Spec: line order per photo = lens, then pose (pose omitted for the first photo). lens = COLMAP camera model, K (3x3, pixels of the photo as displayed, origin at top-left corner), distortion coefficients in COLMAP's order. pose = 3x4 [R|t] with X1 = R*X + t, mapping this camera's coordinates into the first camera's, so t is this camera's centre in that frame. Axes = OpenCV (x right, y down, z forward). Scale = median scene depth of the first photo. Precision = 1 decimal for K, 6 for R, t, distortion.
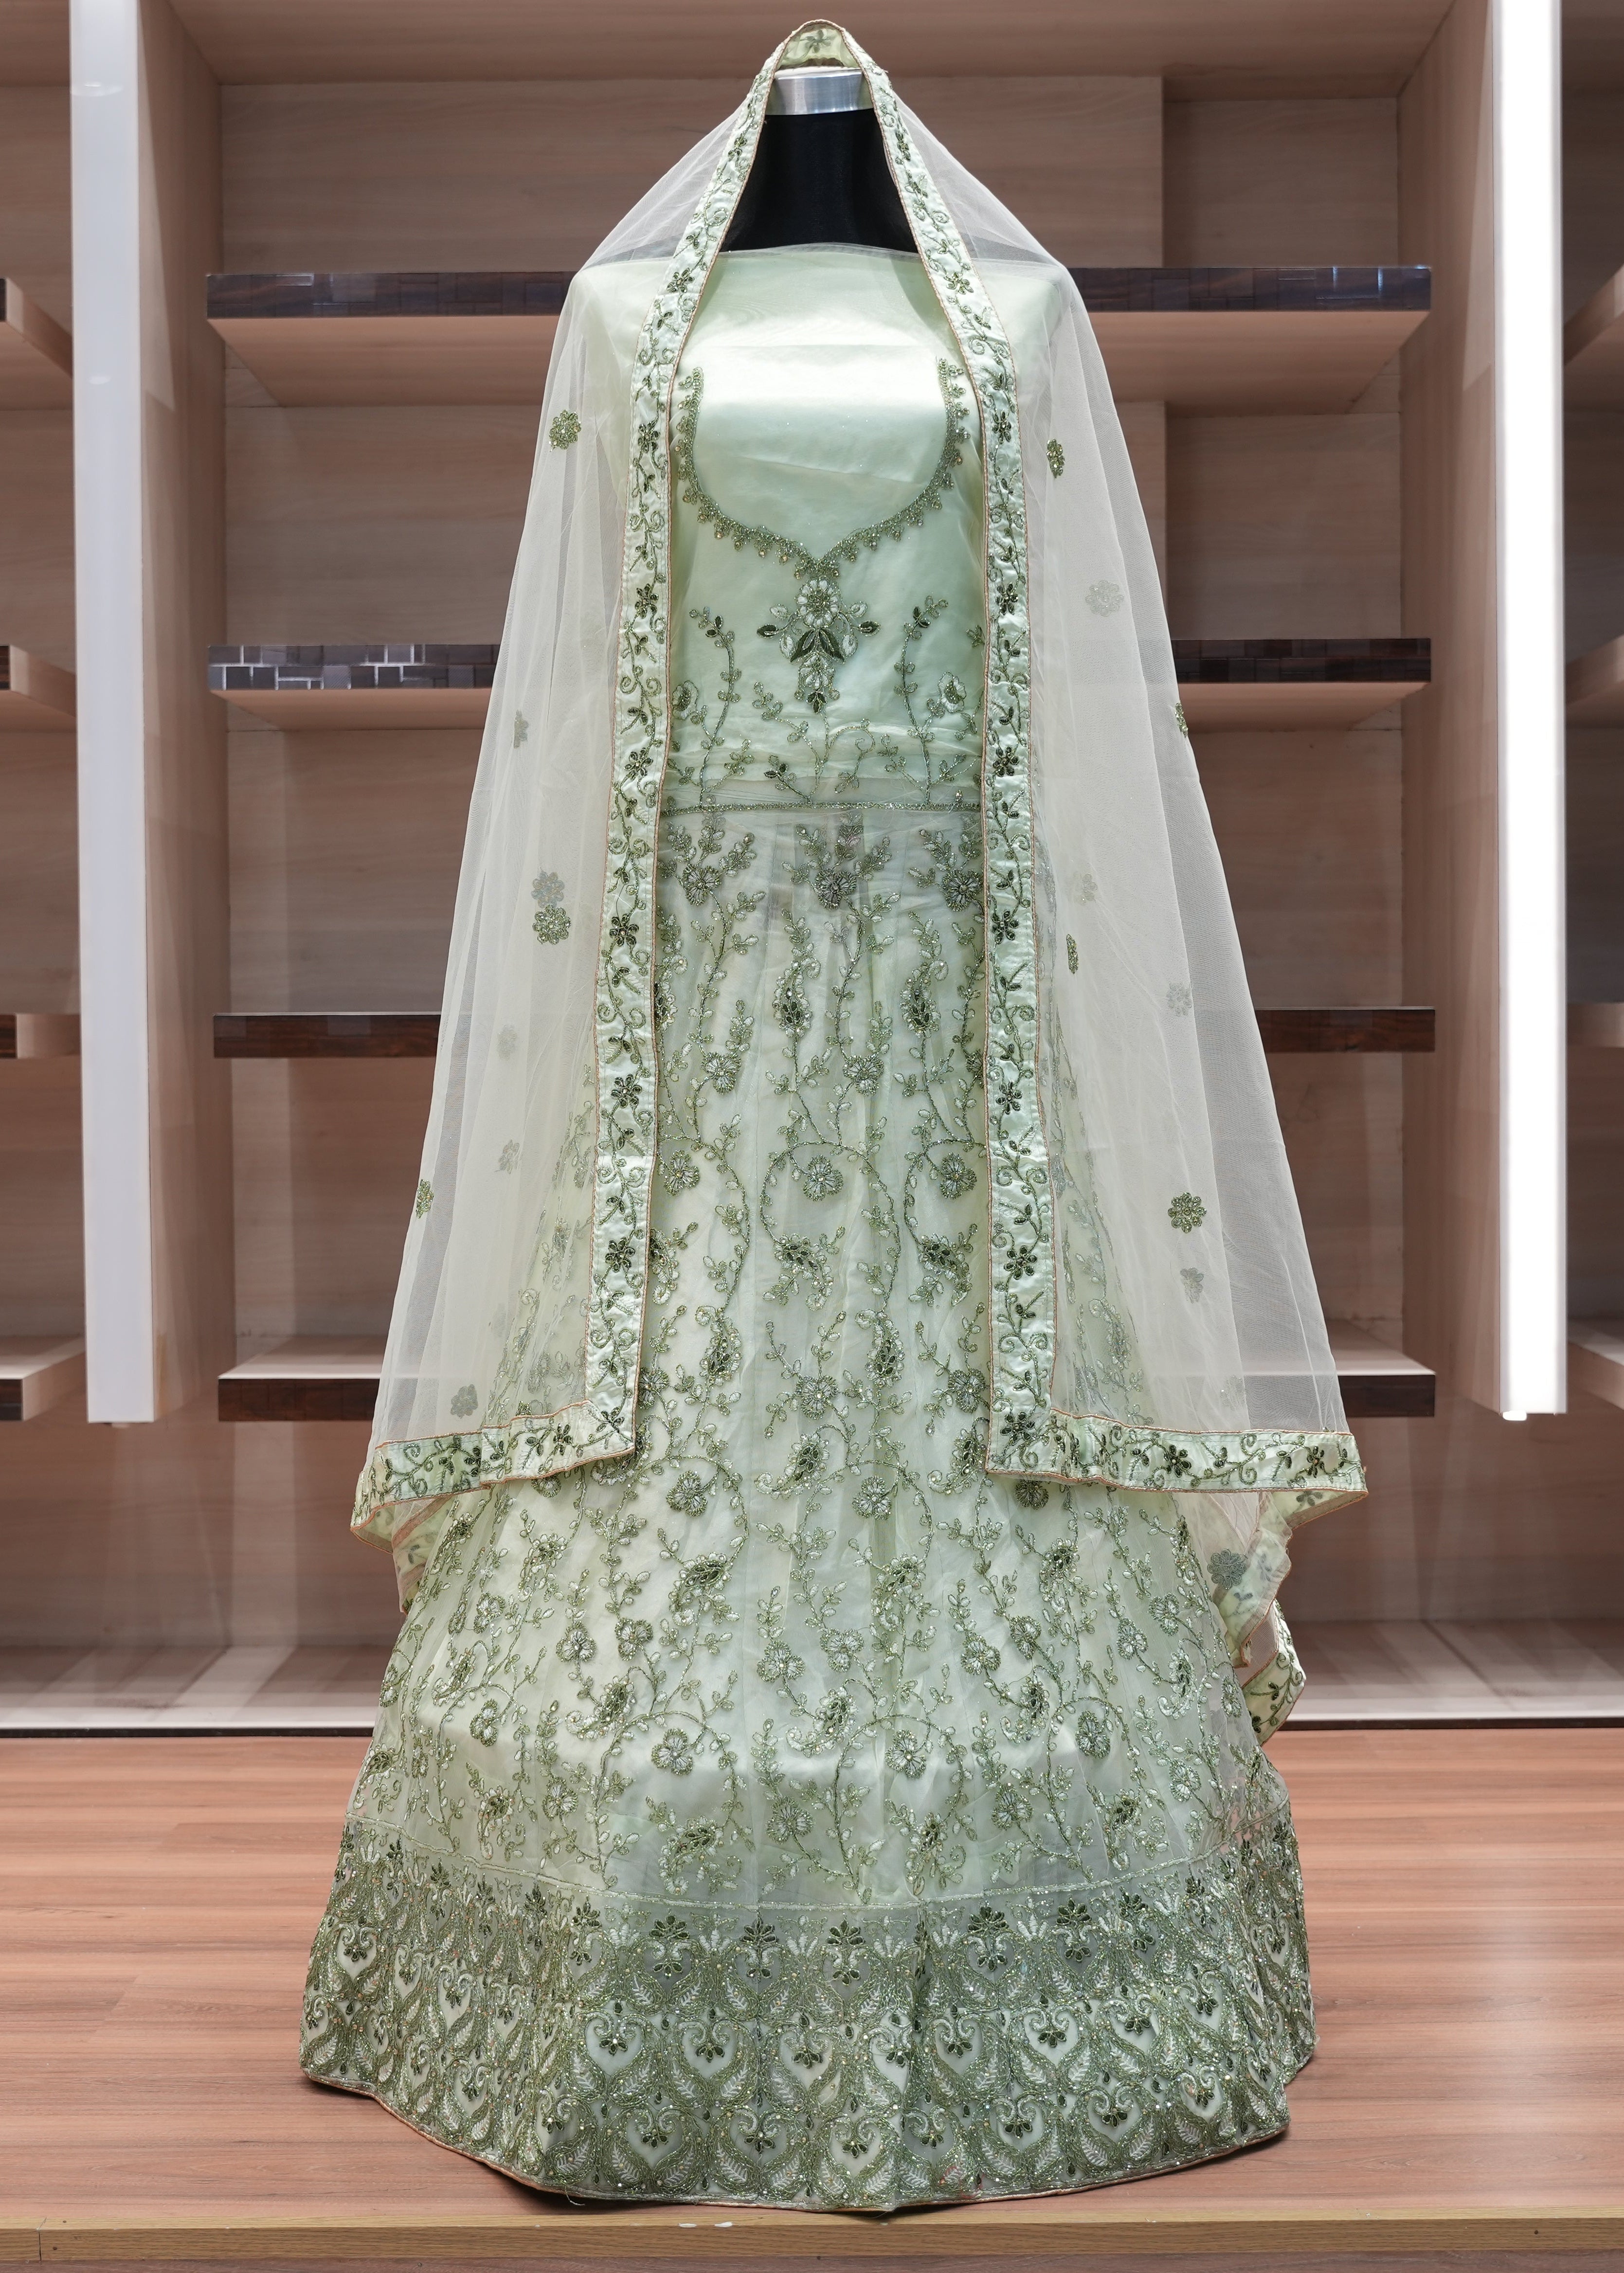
lens RADIAL K [[4660.0, 0, 838.9], [0, 4660.0, 1149.4], [0, 0, 1]] dist [0.016136, 0.000000]
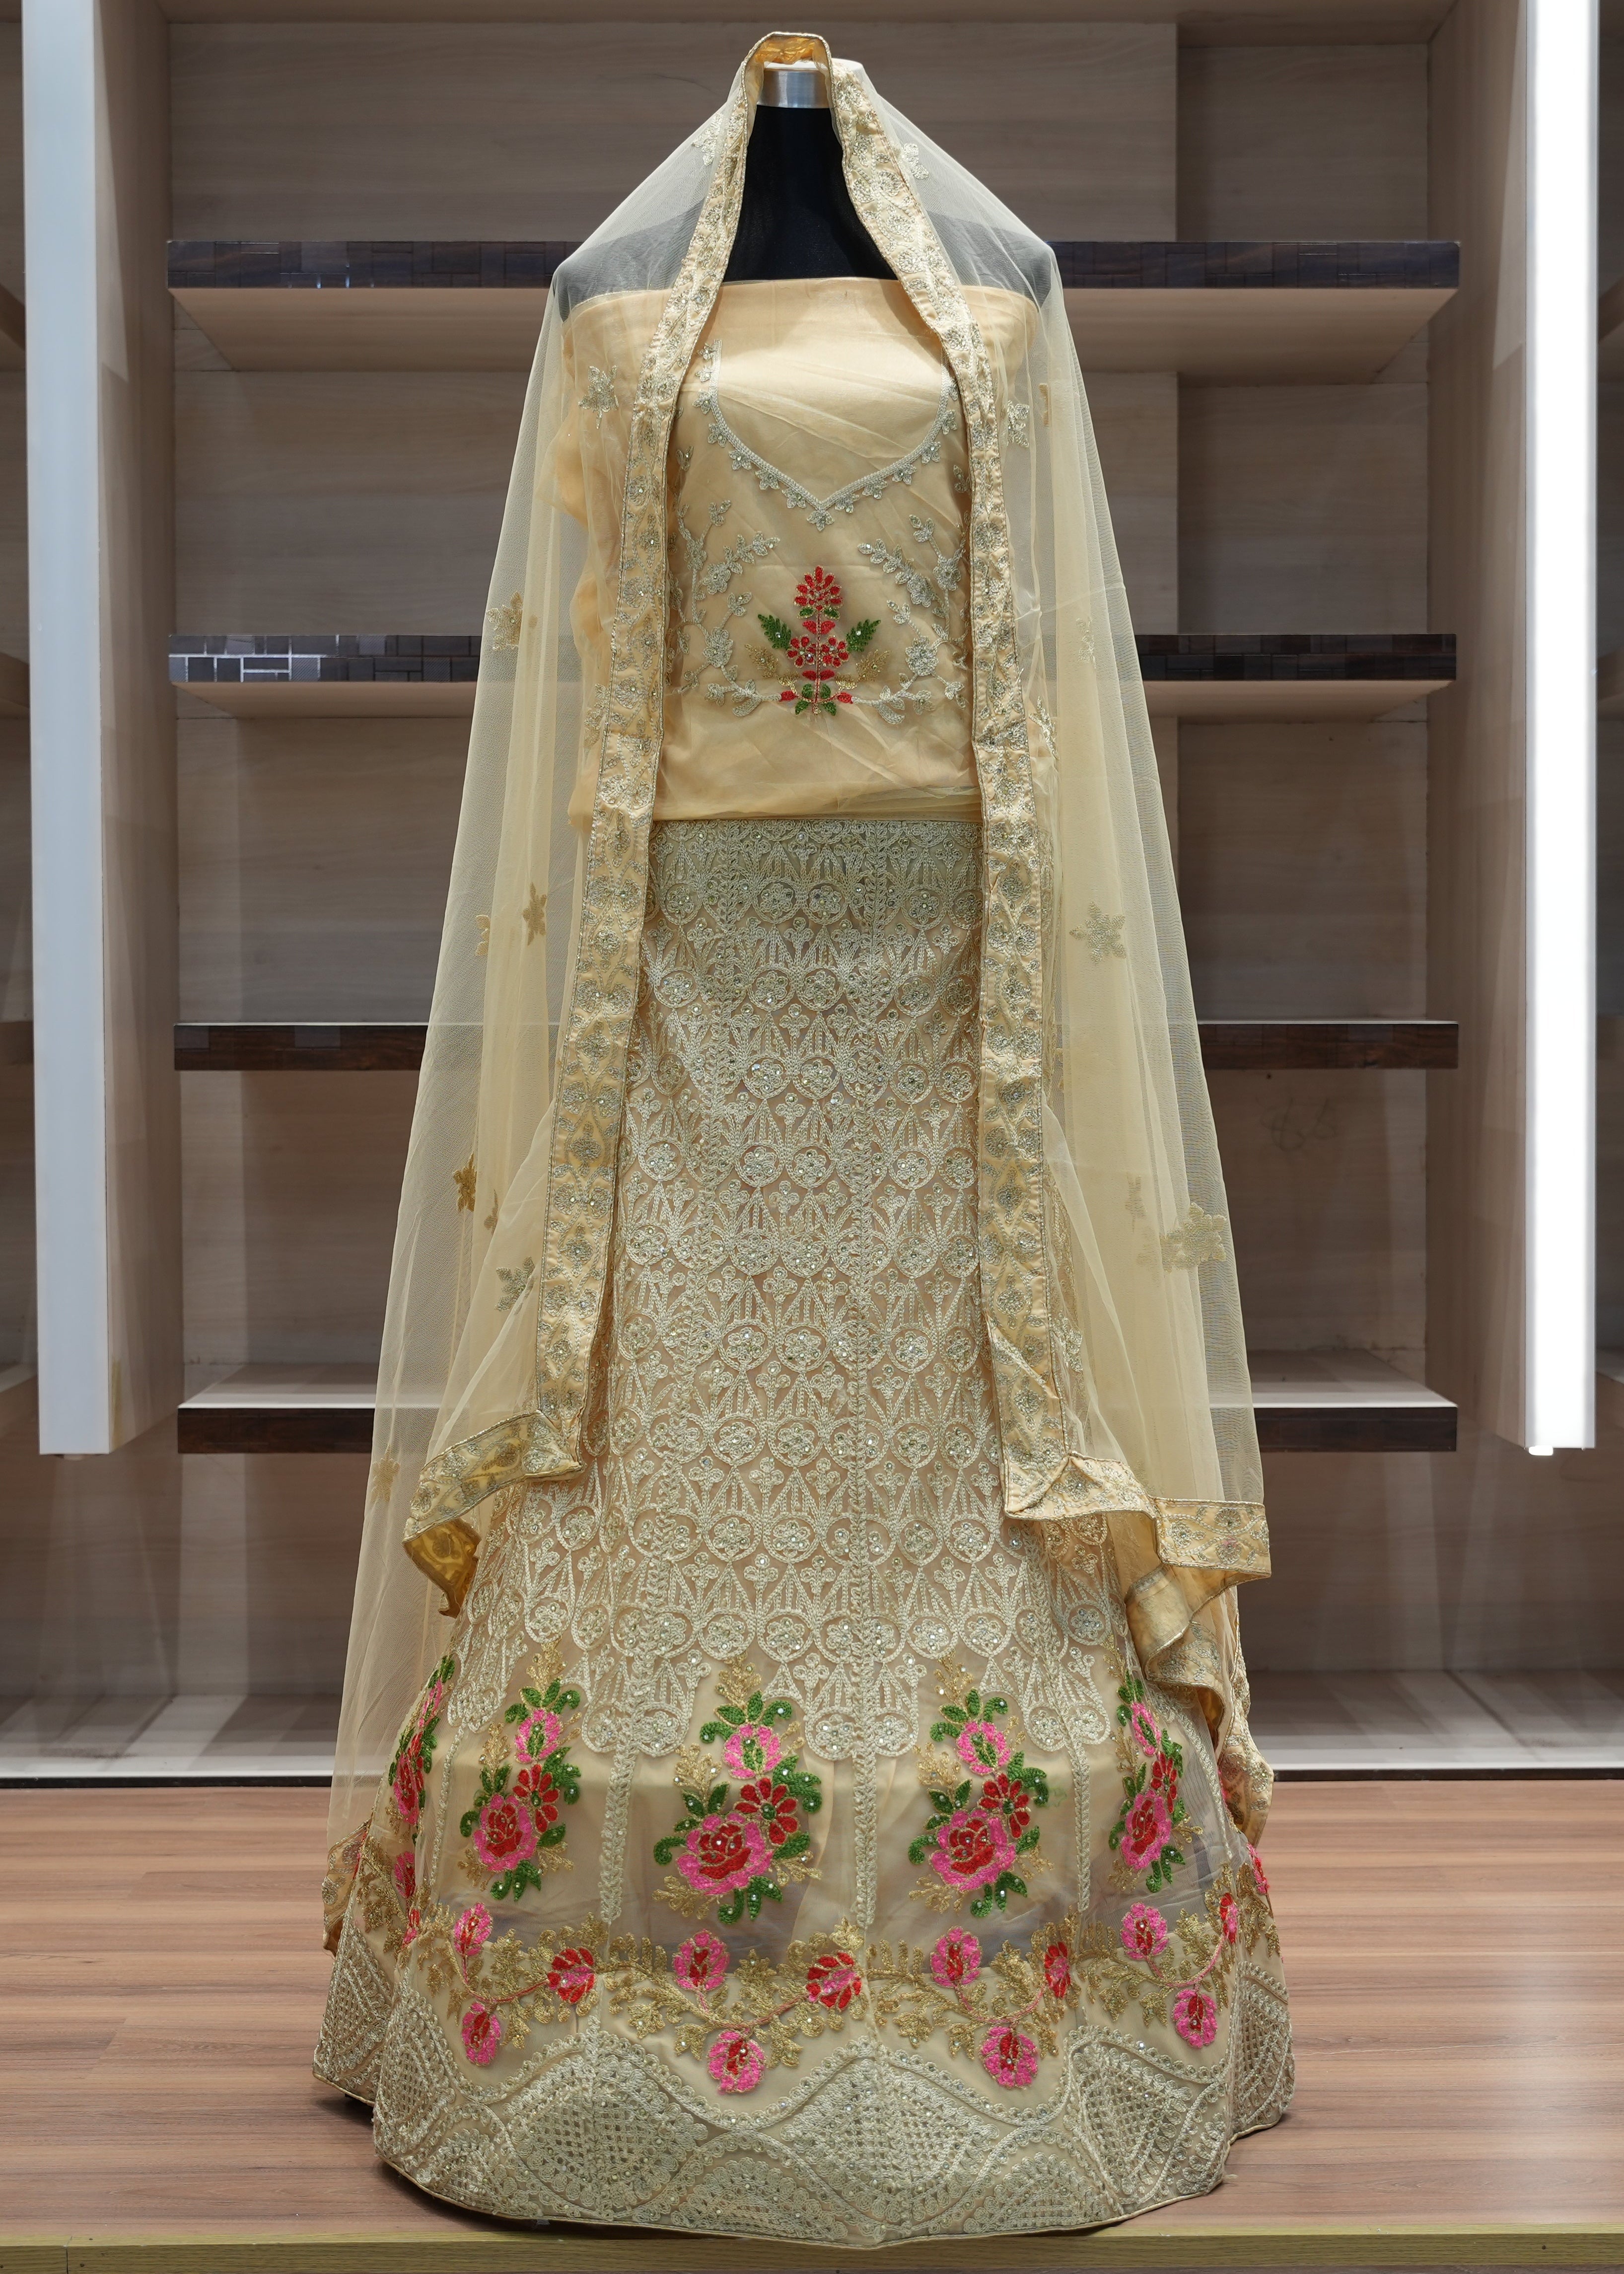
lens RADIAL K [[6285.0, 0, 822.9], [0, 6285.0, 1157.2], [0, 0, 1]] dist [0.221276, 0.000000]
pose [[0.999832, 0.003330, 0.018018, -0.024474], [-0.003432, 0.999978, 0.005622, -0.009329], [-0.017999, -0.005683, 0.999822, -0.277353]]
